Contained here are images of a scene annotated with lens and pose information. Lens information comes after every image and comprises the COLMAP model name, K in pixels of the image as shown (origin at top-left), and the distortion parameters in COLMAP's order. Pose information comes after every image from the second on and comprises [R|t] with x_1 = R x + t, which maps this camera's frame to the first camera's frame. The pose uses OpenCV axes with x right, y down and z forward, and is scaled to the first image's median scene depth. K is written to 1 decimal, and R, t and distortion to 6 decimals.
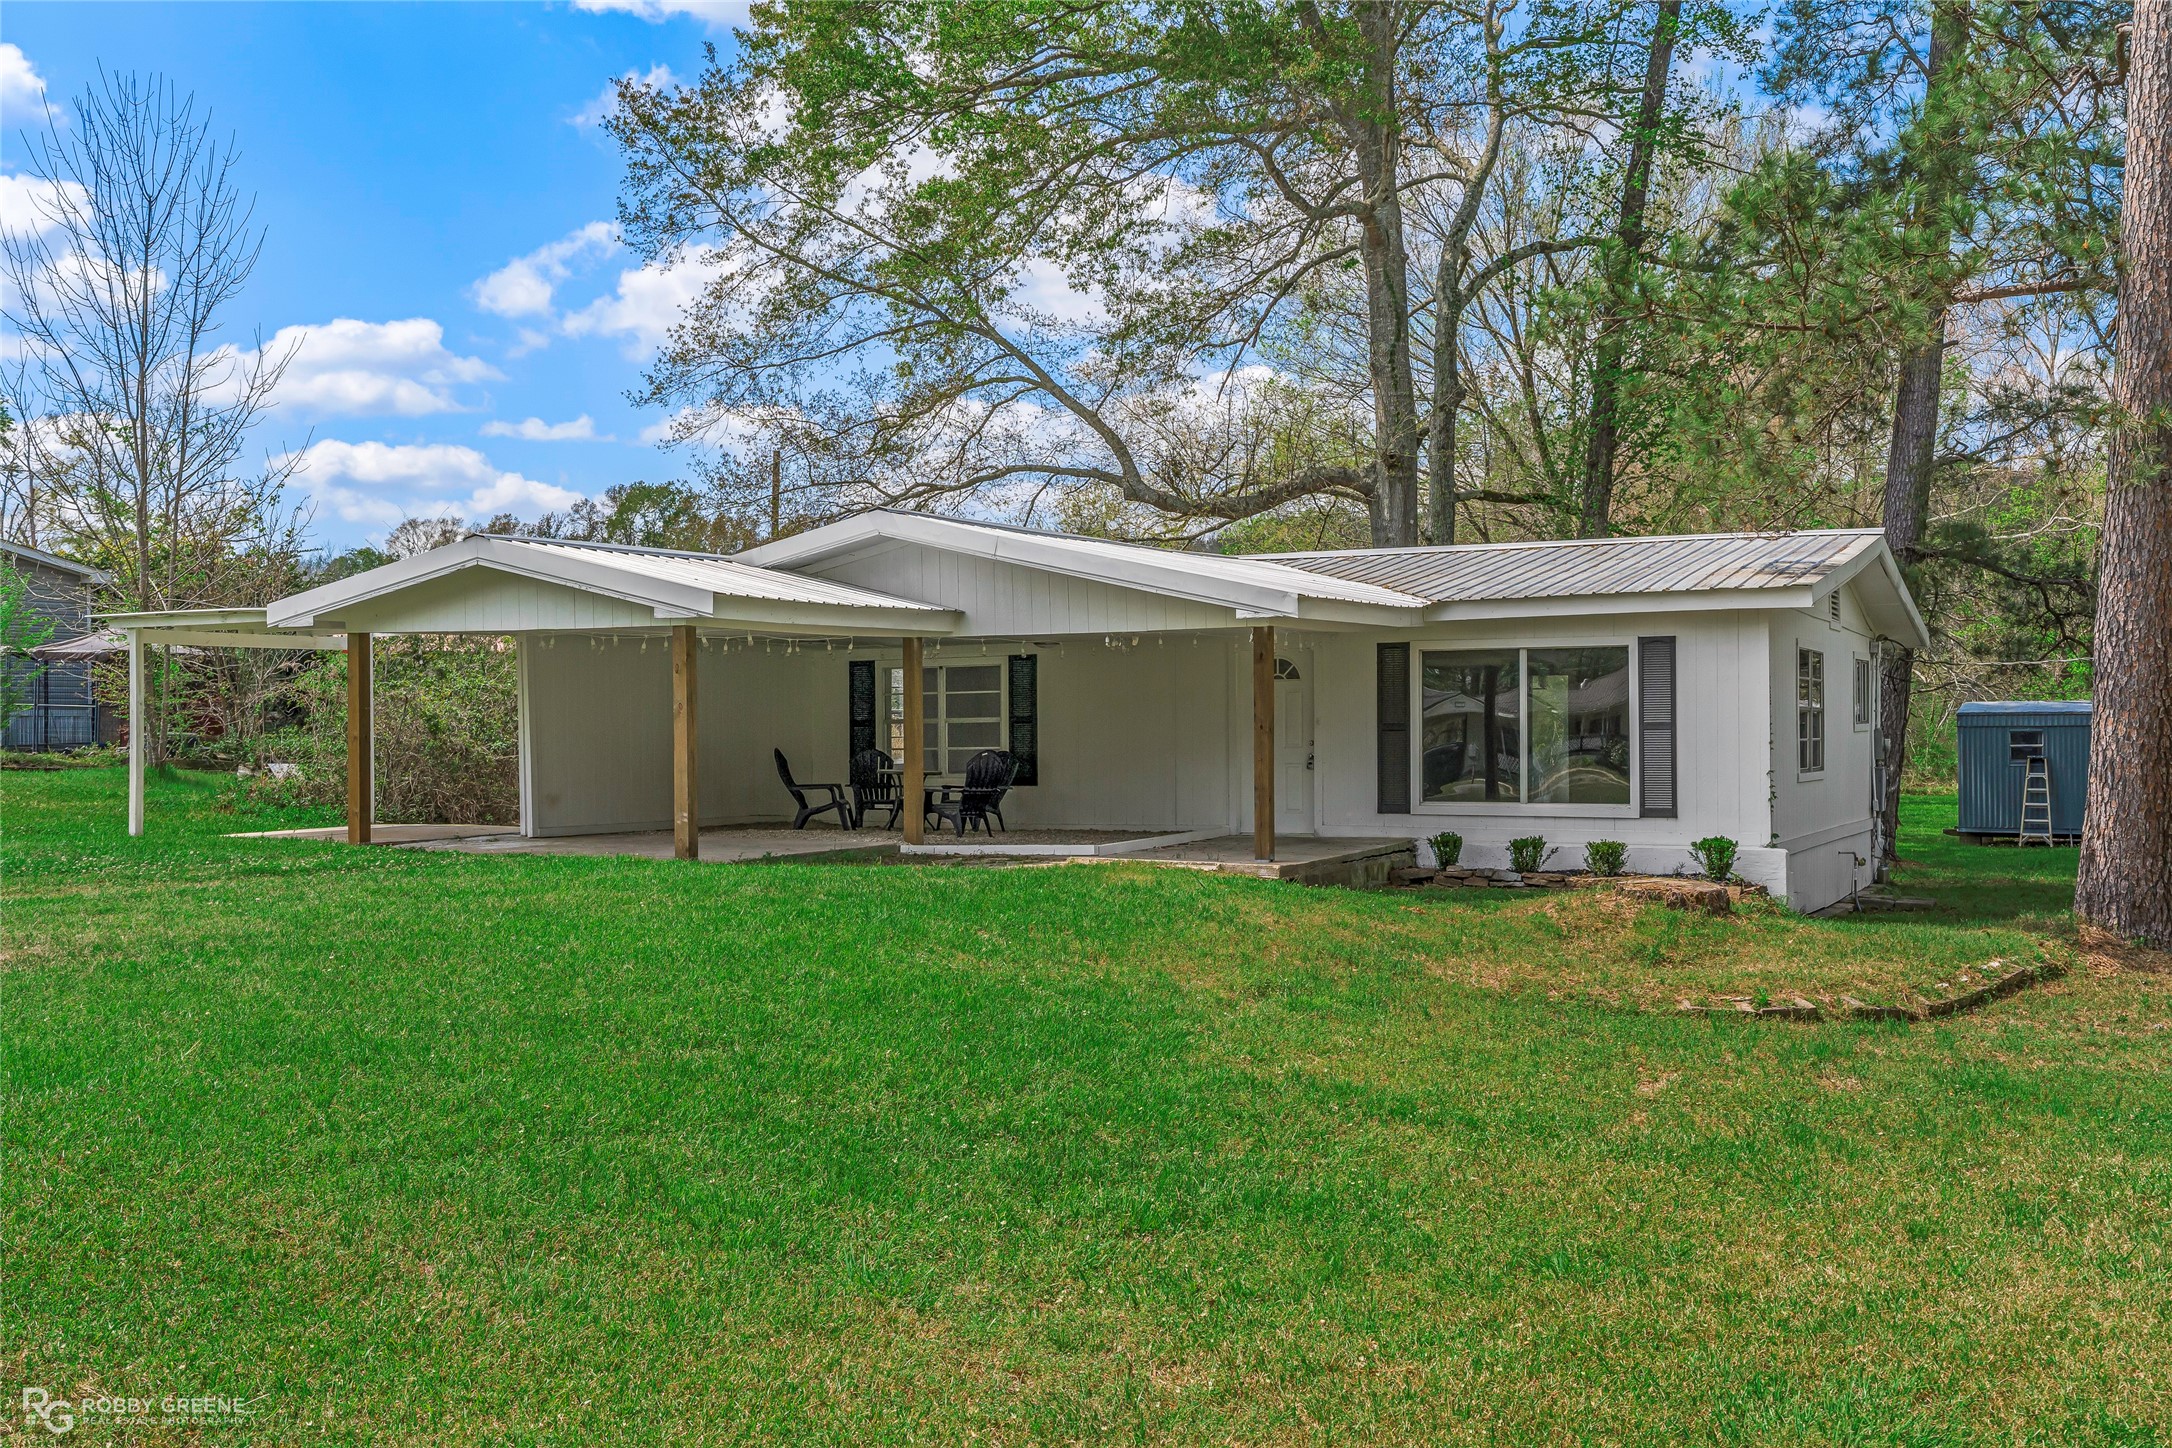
lens RADIAL K [[2122.4, 0, 1085.5], [0, 2122.4, 723.3], [0, 0, 1]] dist [-0.024435, 0.000000]
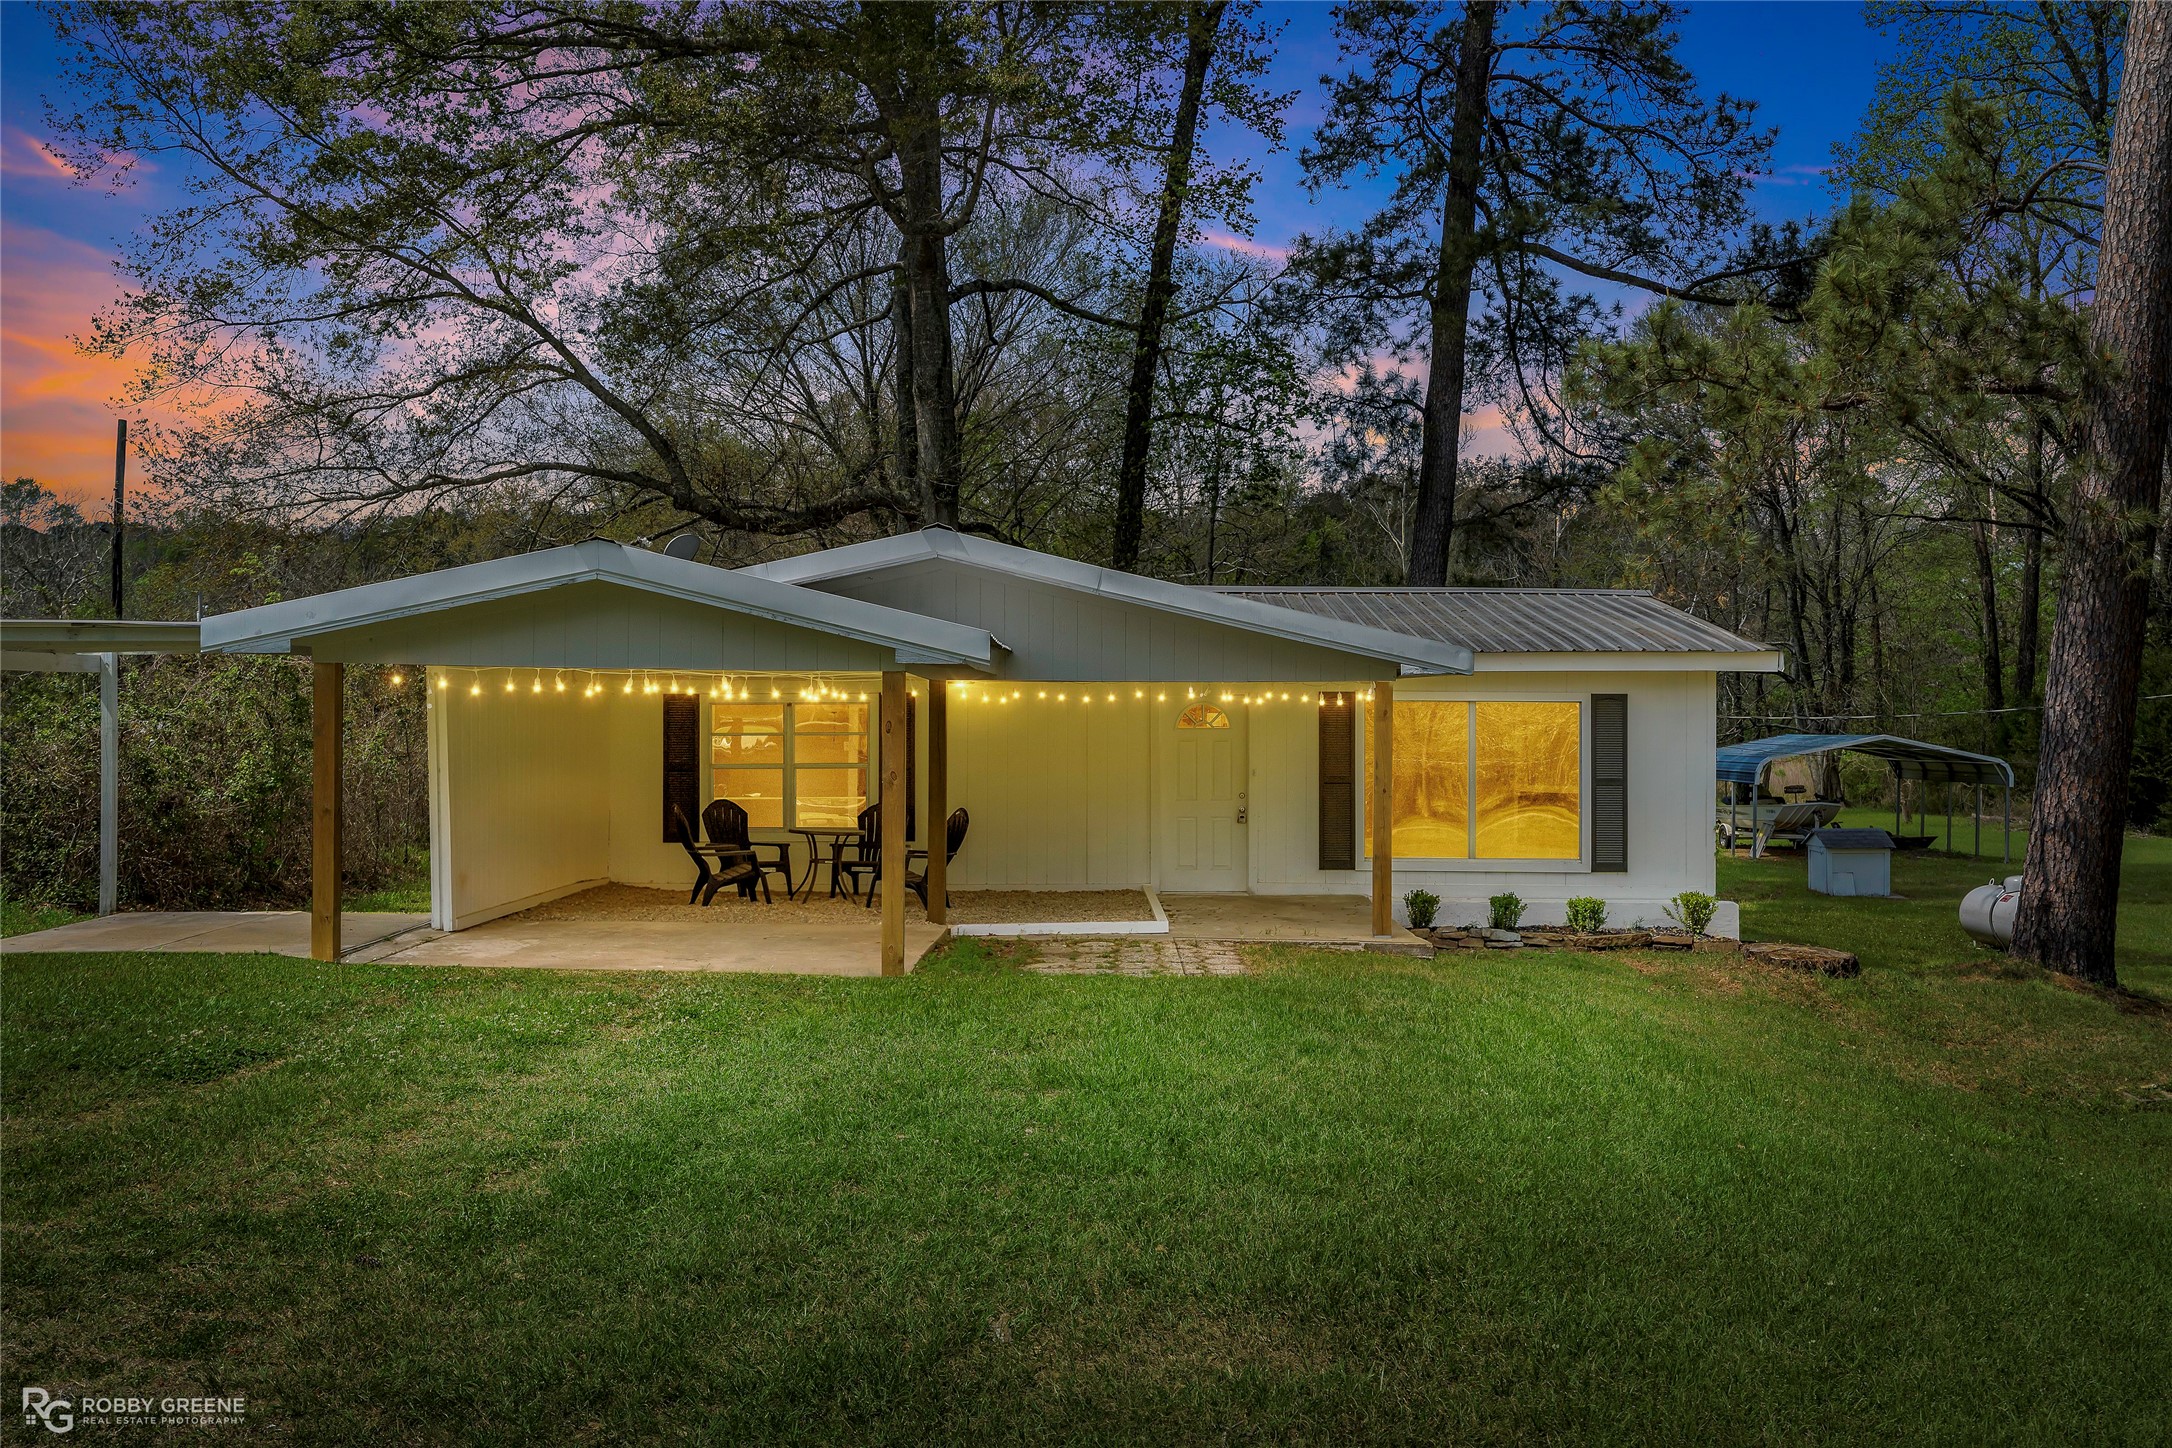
lens RADIAL K [[1974.9, 0, 1082.7], [0, 1974.9, 716.1], [0, 0, 1]] dist [0.006222, 0.000000]
pose [[0.889330, 0.013334, 0.457071, -0.389687], [-0.012316, 0.999911, -0.005207, -0.022302], [-0.457099, -0.000999, 0.889415, 0.267618]]
